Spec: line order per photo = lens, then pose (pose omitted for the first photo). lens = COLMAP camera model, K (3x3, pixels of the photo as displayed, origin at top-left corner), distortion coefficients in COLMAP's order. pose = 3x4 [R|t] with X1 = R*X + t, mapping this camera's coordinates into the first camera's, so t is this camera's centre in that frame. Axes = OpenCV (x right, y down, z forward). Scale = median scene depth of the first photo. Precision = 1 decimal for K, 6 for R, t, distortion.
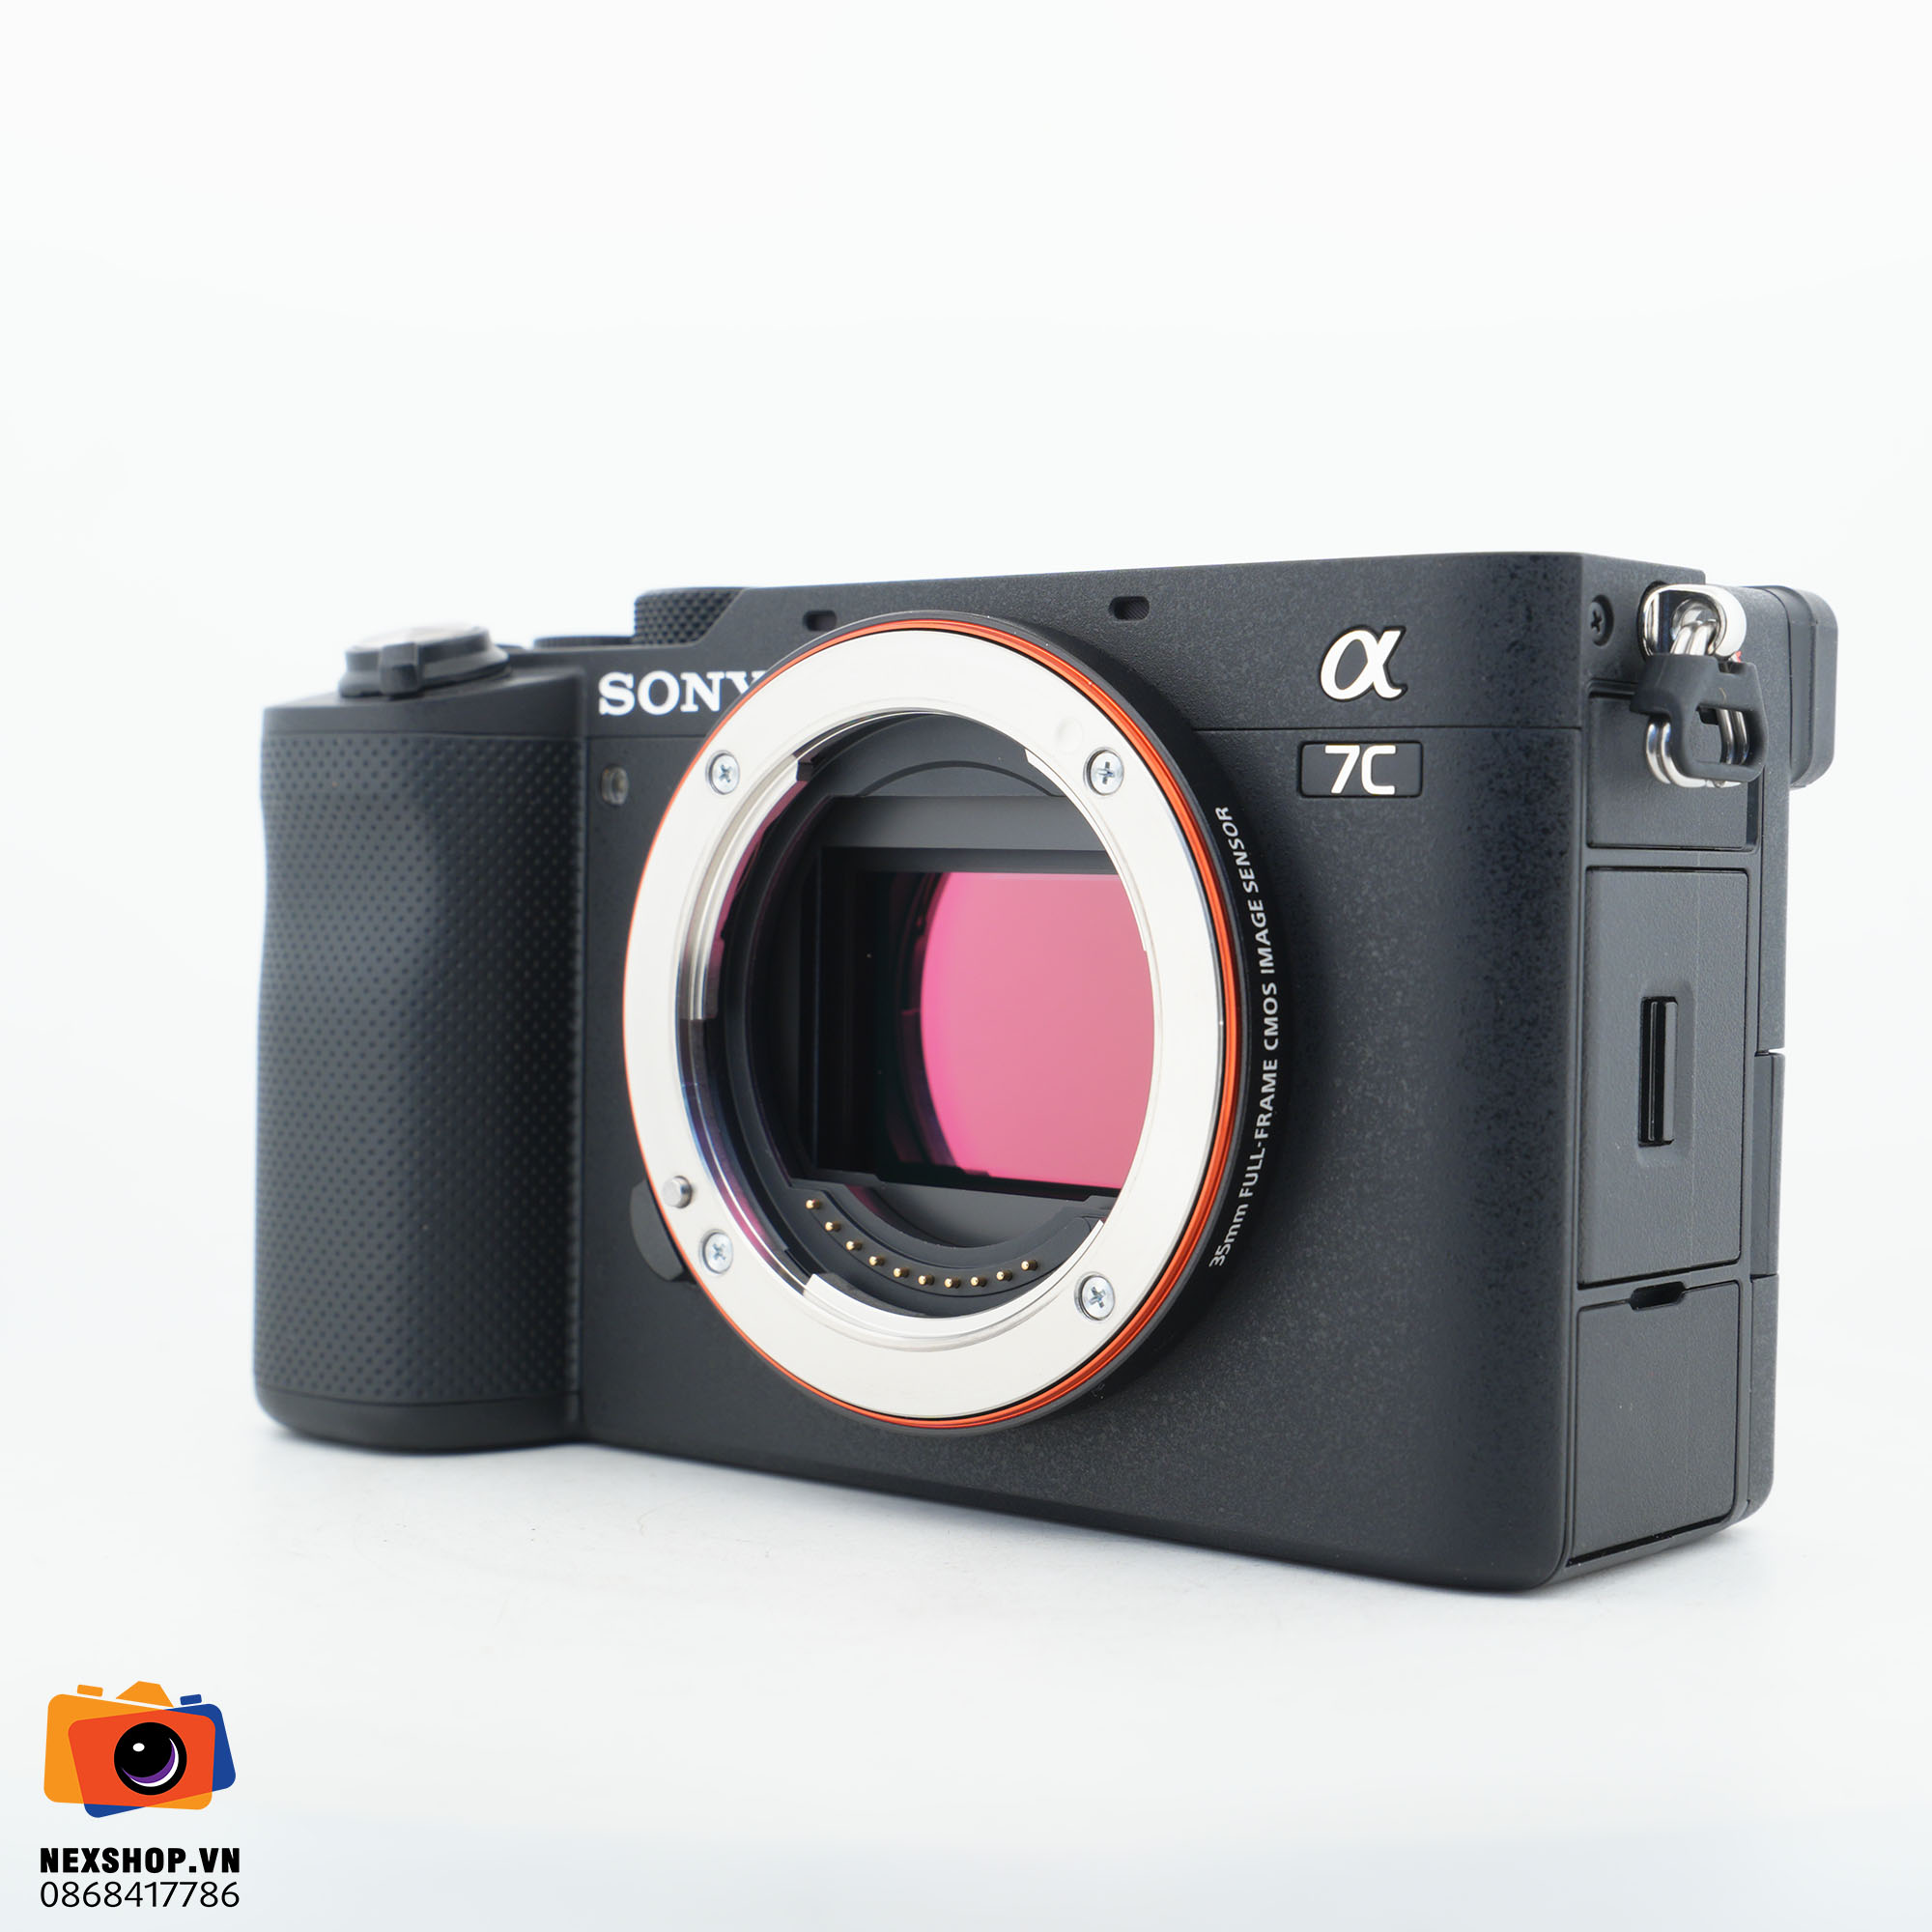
lens RADIAL K [[3496.7, 0, 966.0], [0, 3496.7, 966.0], [0, 0, 1]] dist [0.001449, -0.040694]
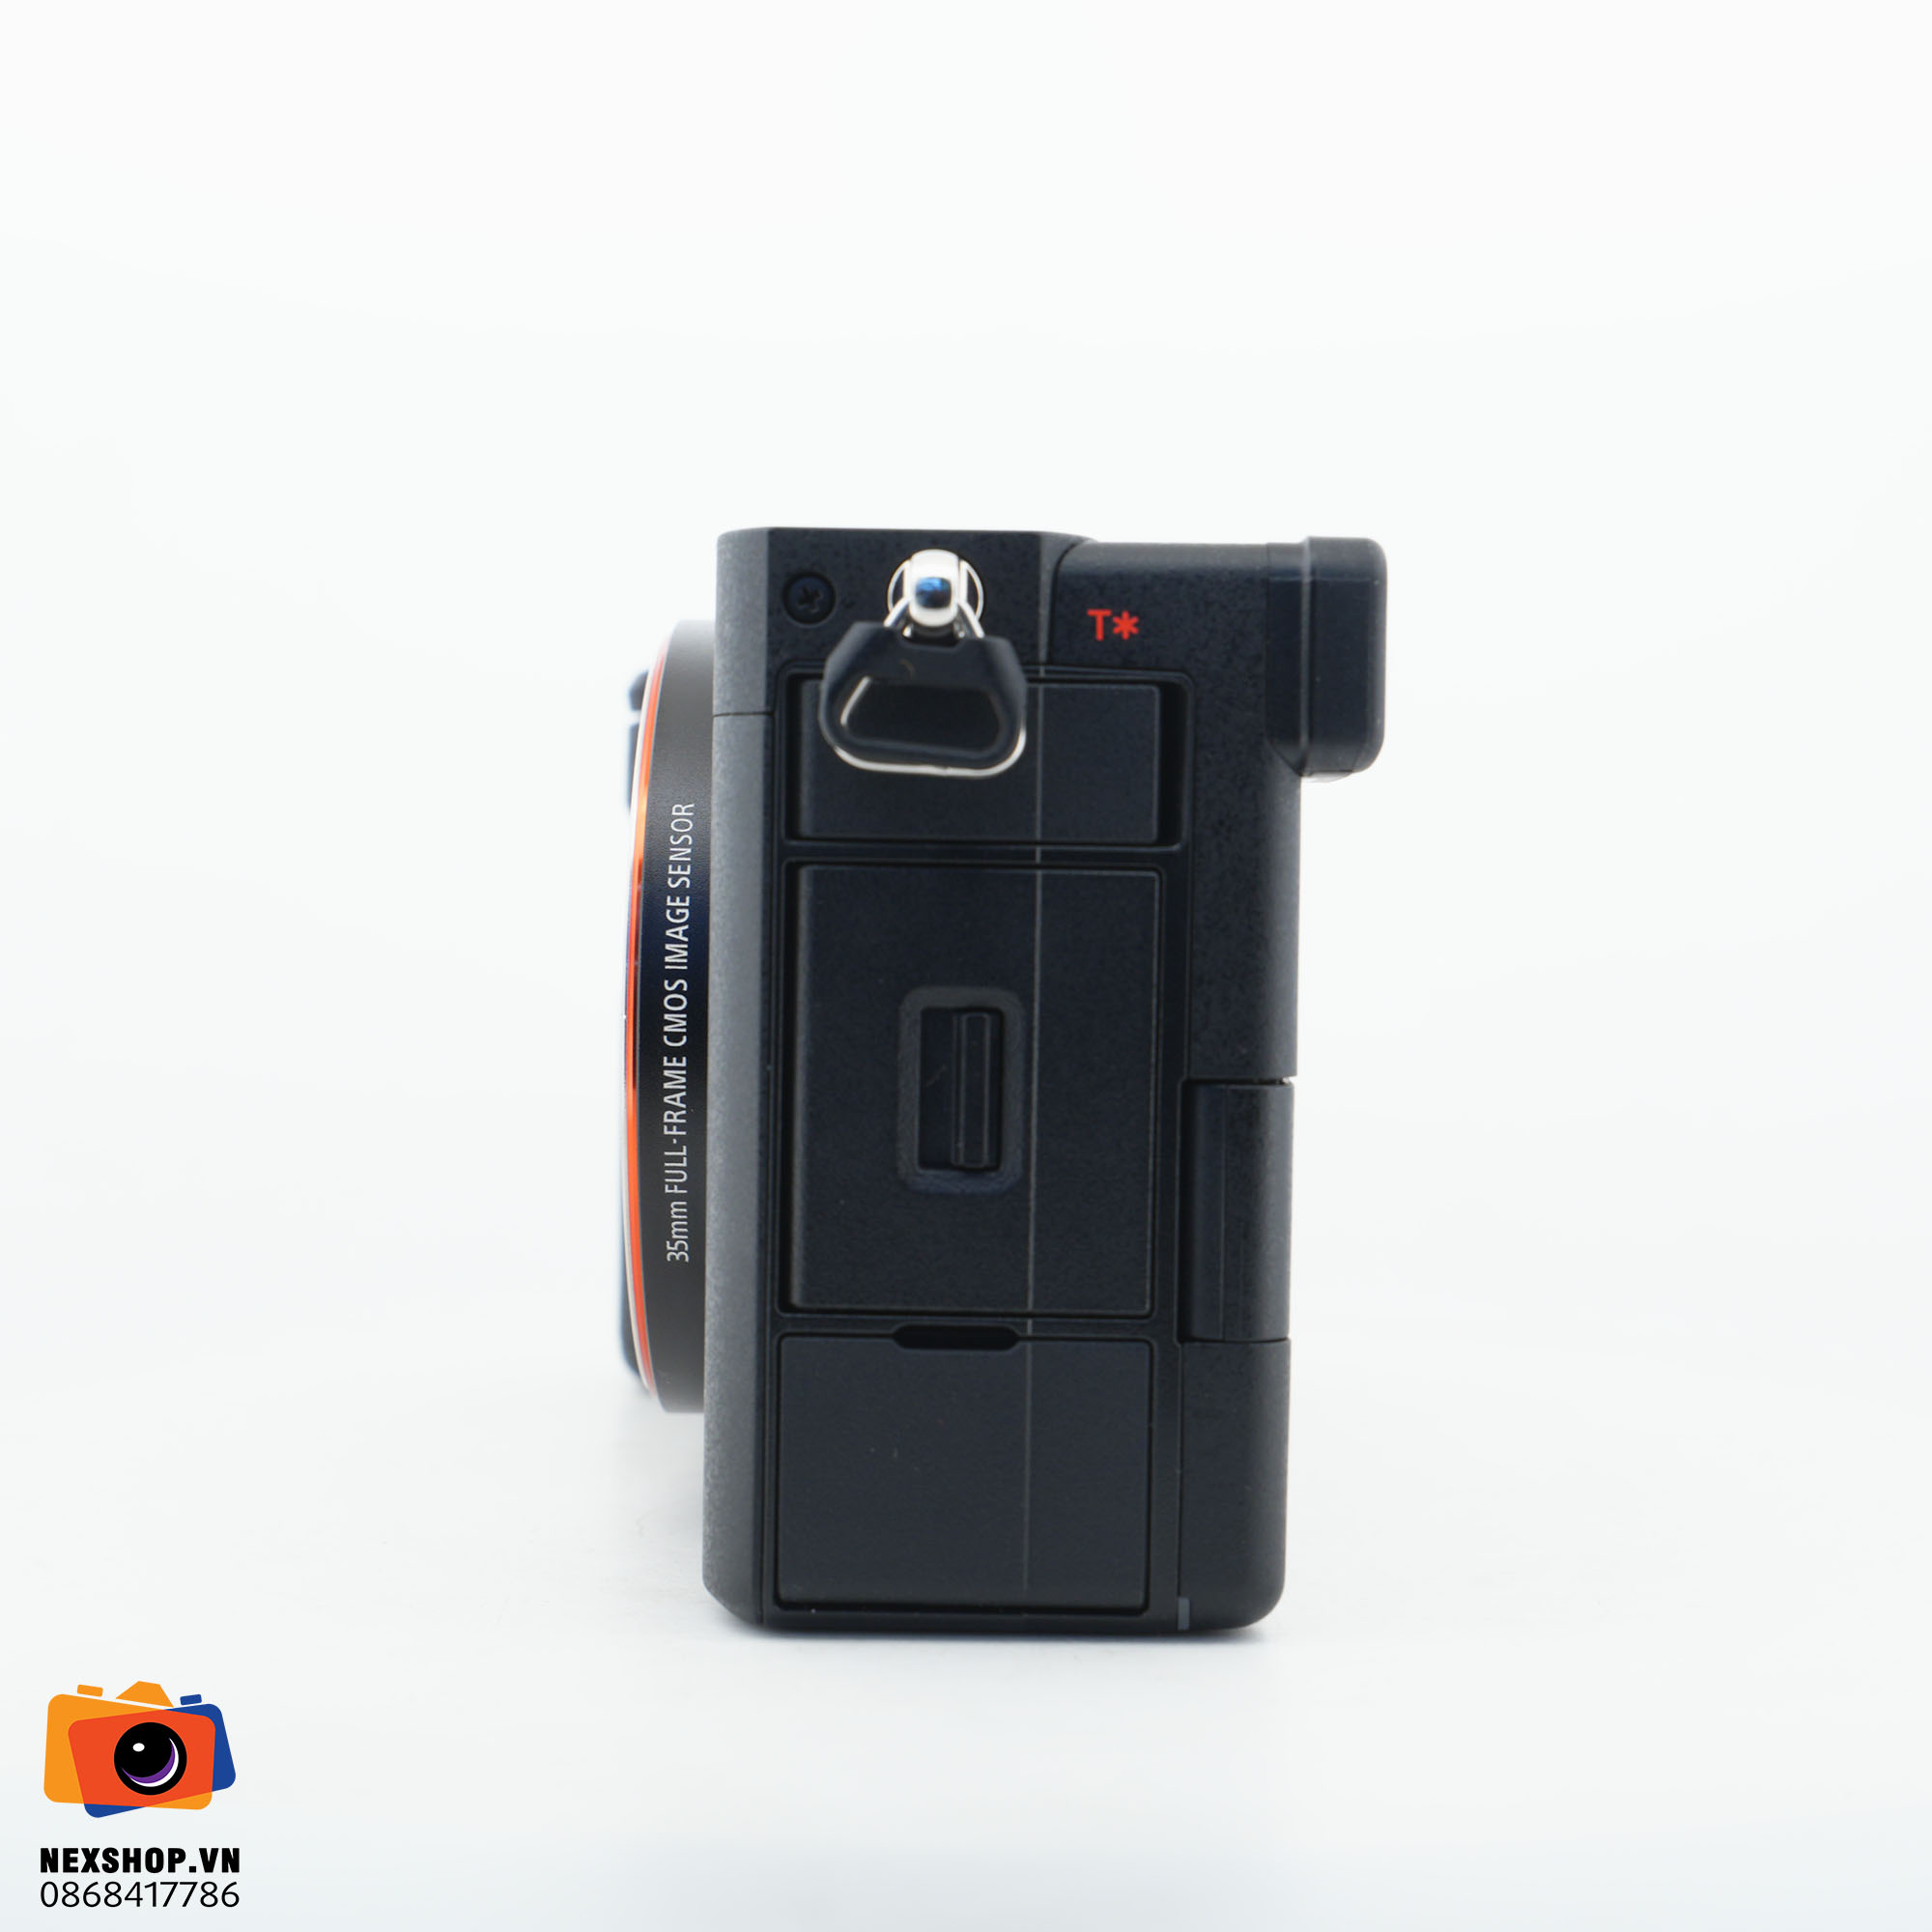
lens RADIAL K [[3496.7, 0, 966.0], [0, 3496.7, 966.0], [0, 0, 1]] dist [0.001449, -0.040694]
pose [[0.664176, 0.016034, -0.747404, 0.882695], [-0.030601, 0.999515, -0.005751, 0.004330], [0.746950, 0.026691, 0.664344, 0.399860]]
